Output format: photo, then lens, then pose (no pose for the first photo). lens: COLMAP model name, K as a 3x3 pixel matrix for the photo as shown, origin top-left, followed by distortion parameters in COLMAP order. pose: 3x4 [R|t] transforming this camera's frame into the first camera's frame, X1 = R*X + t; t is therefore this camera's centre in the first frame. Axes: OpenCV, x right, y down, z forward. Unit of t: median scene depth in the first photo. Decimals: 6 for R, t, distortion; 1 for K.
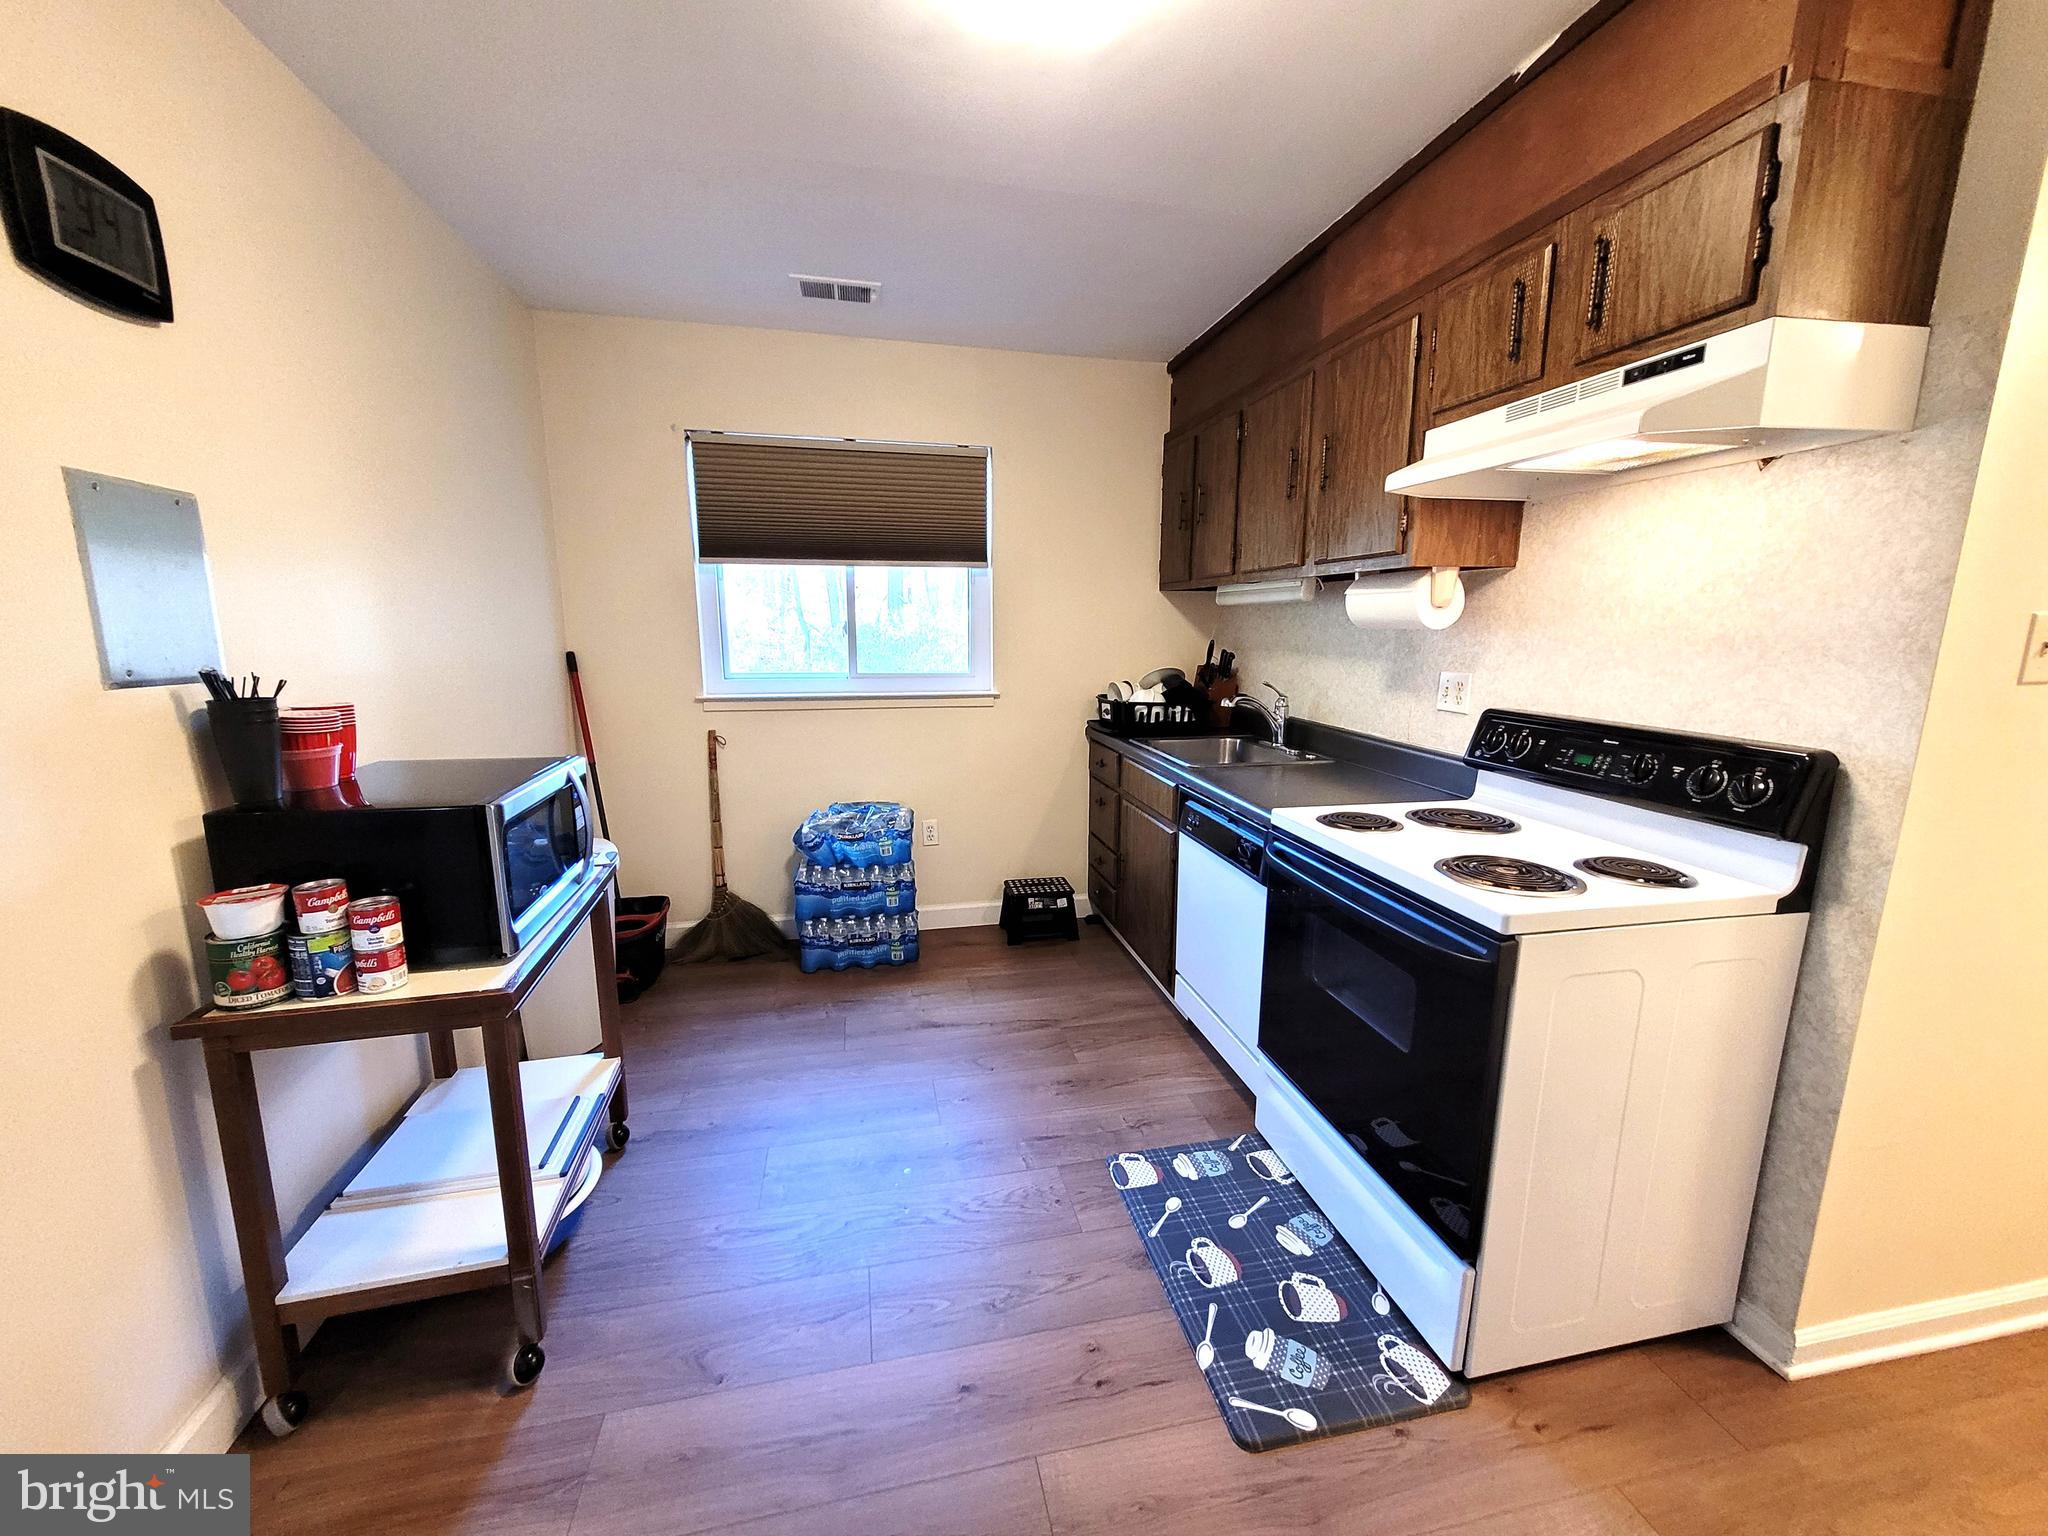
lens RADIAL K [[802.3, 0, 1024.0], [0, 802.3, 766.0], [0, 0, 1]] dist [0.002363, 0.002390]
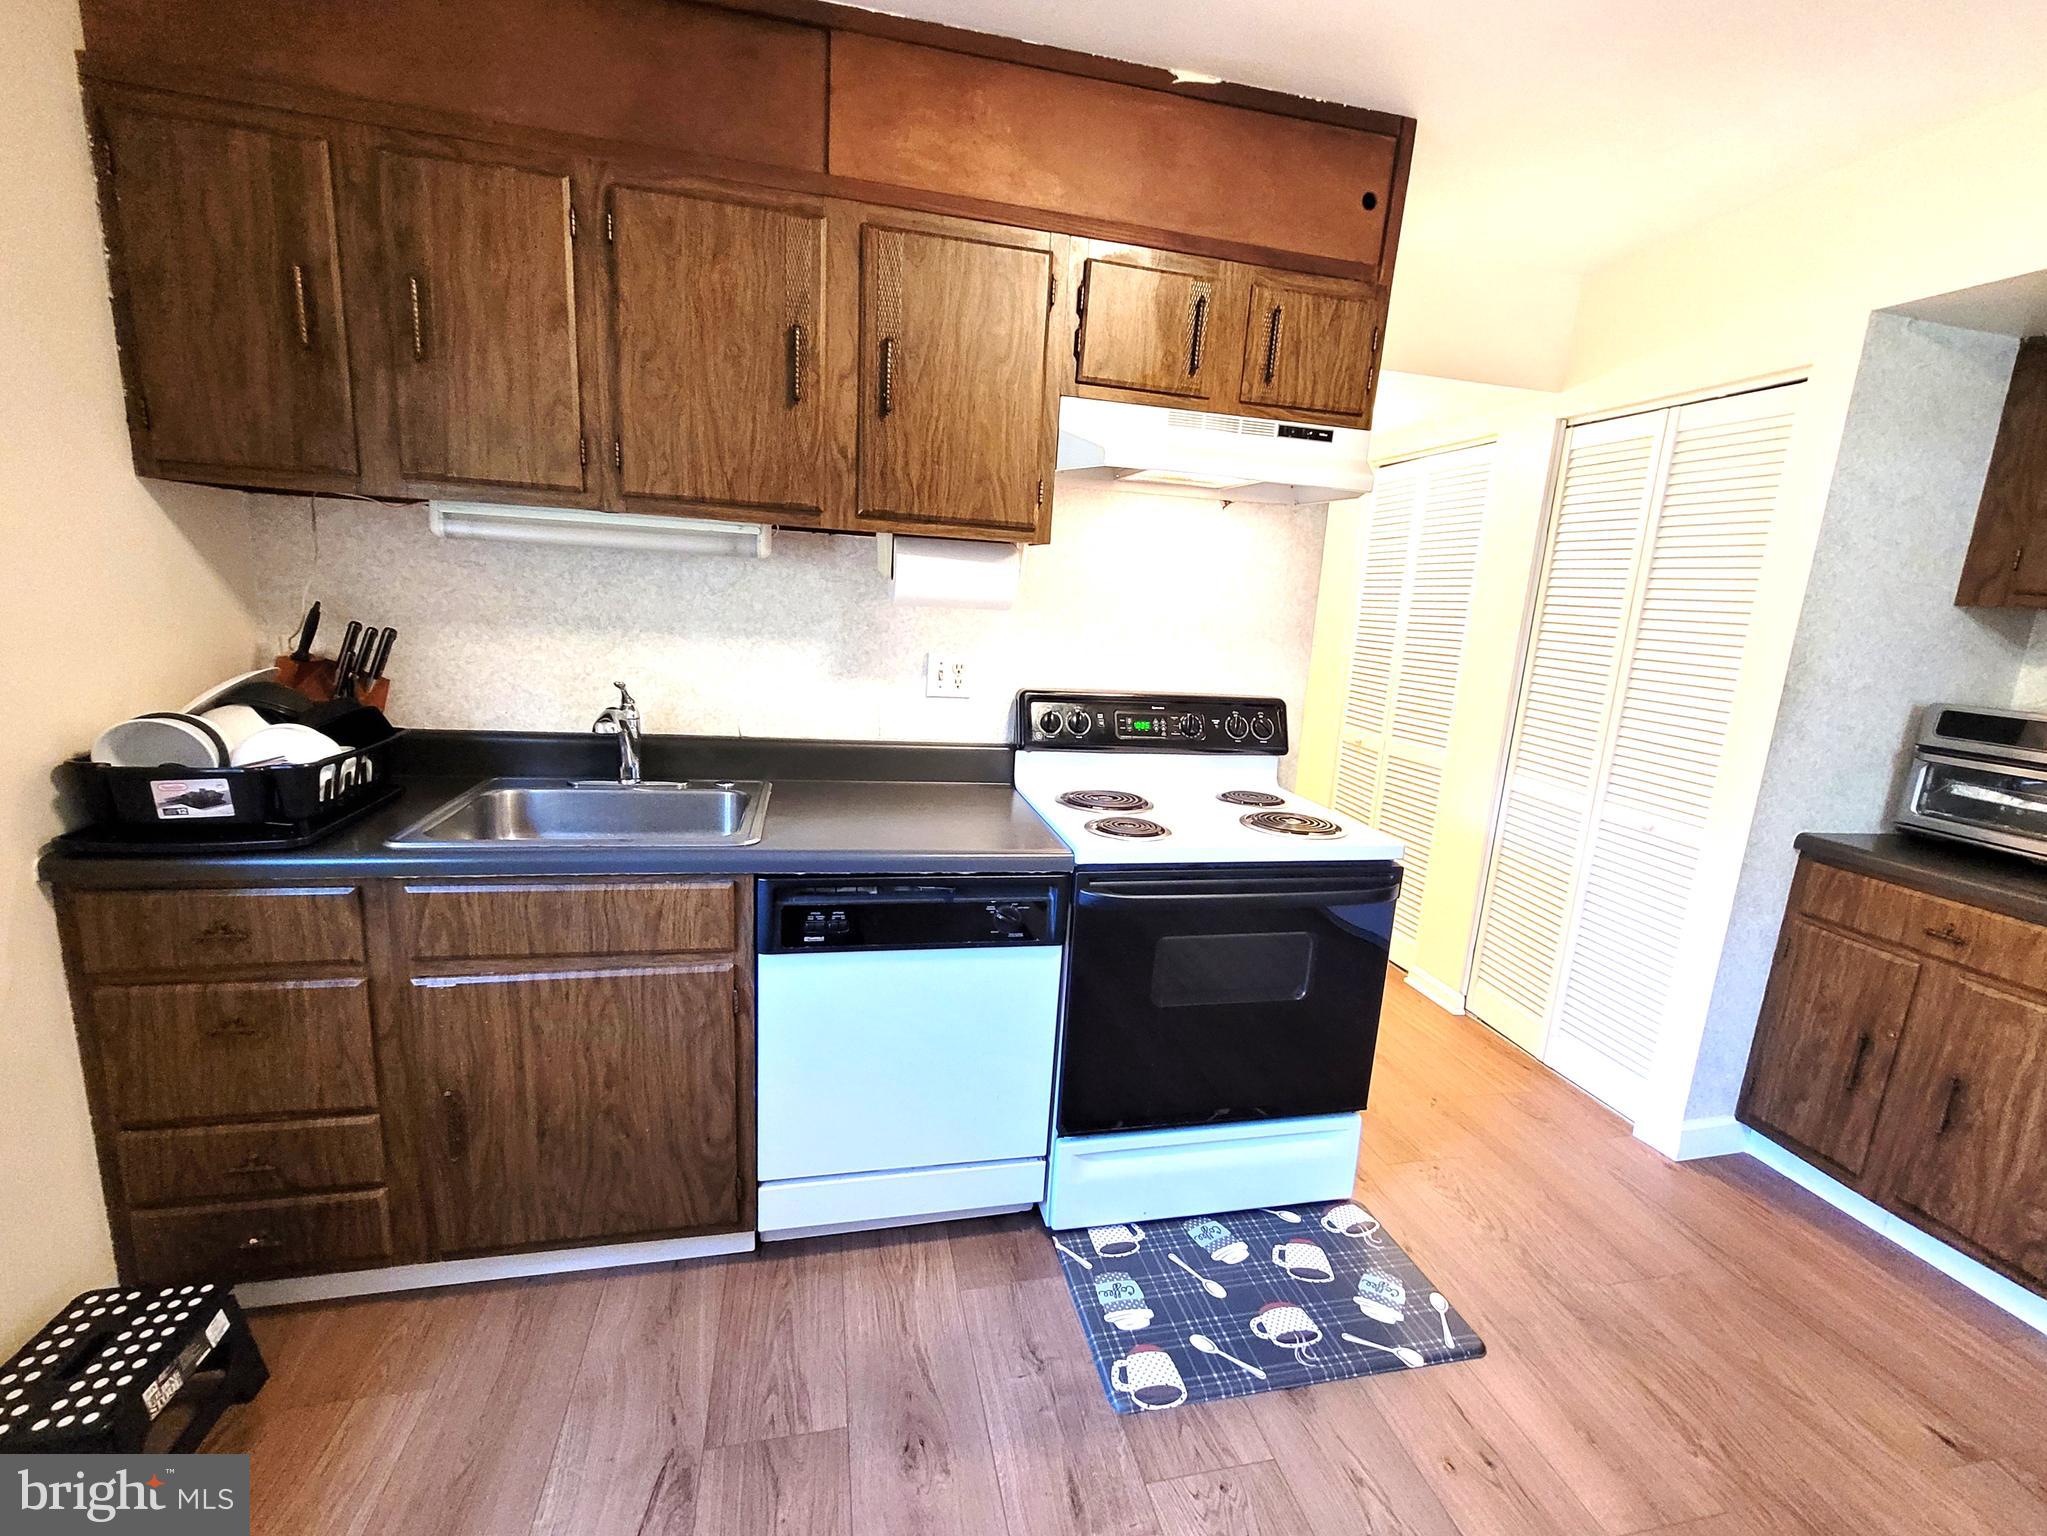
lens RADIAL K [[897.1, 0, 1031.9], [0, 897.1, 768.5], [0, 0, 1]] dist [0.010924, -0.000284]
pose [[-0.022762, -0.200061, 0.979519, -0.610646], [0.118514, 0.972324, 0.201345, -0.230366], [-0.992691, 0.120670, 0.001578, 1.152418]]
